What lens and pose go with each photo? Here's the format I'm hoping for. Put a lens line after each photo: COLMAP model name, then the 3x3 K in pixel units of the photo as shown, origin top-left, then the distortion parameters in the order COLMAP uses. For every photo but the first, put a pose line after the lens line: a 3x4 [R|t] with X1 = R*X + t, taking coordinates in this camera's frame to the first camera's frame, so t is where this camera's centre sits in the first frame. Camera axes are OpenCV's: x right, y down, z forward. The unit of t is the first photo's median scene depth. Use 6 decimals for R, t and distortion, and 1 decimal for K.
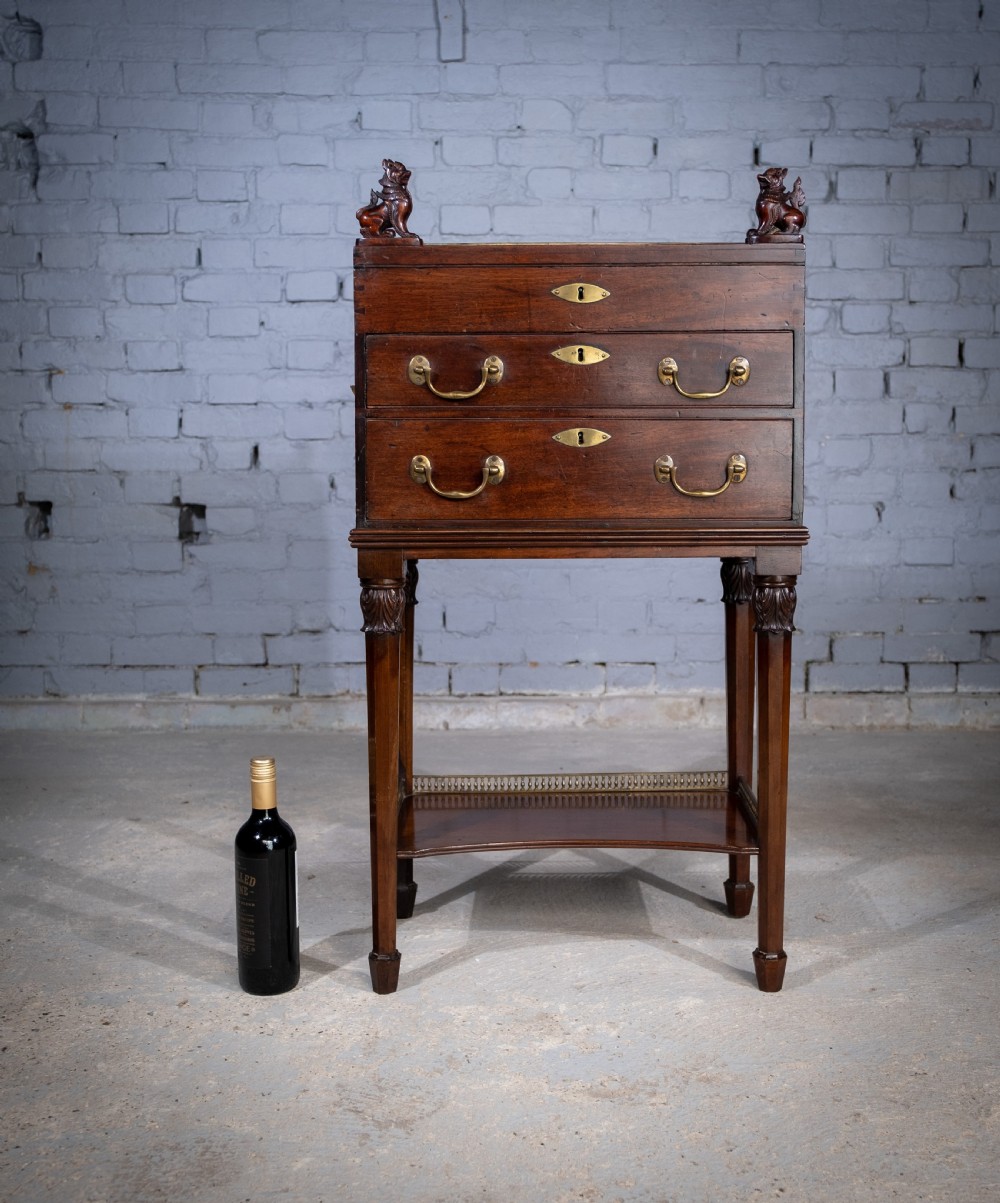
lens RADIAL K [[1384.6, 0, 532.7], [0, 1384.6, 598.8], [0, 0, 1]] dist [-0.004655, -0.027984]
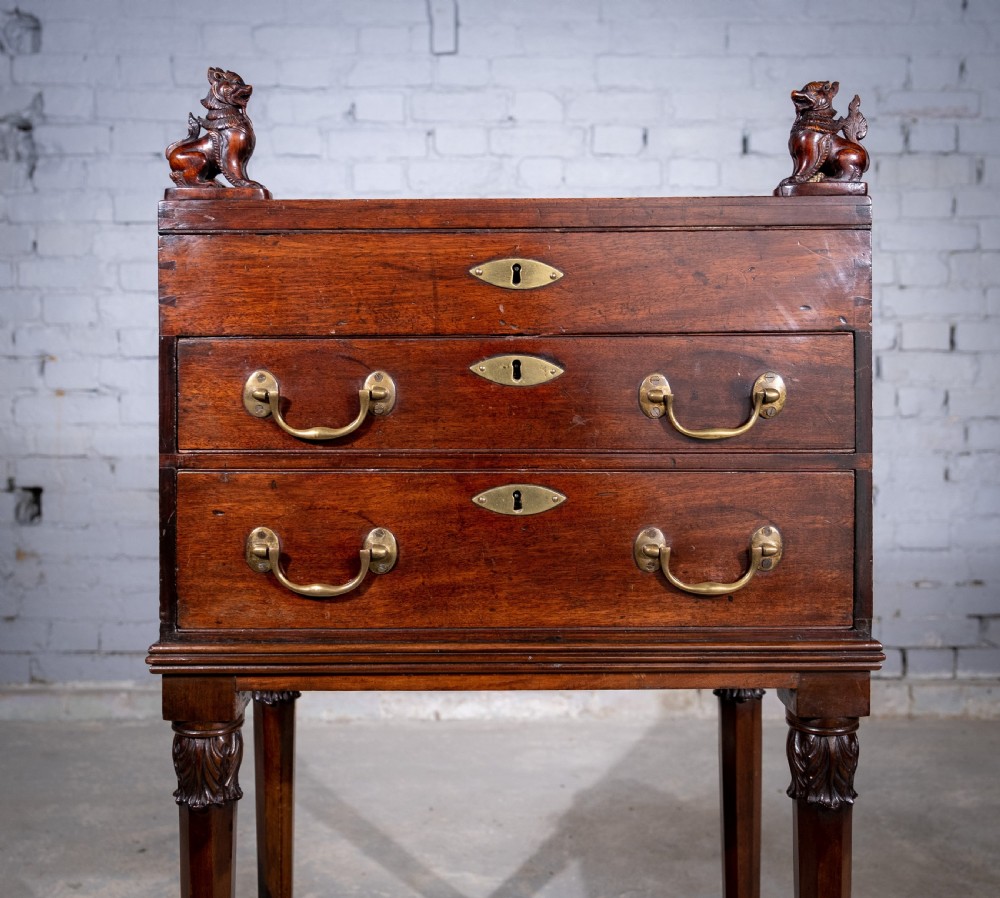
lens RADIAL K [[1016.3, 0, 487.8], [0, 1016.3, 425.5], [0, 0, 1]] dist [0.007229, -0.013599]
pose [[0.999951, -0.002531, -0.009576, -0.019669], [0.001778, 0.996962, -0.077867, -0.057508], [0.009744, 0.077846, 0.996918, 0.270537]]
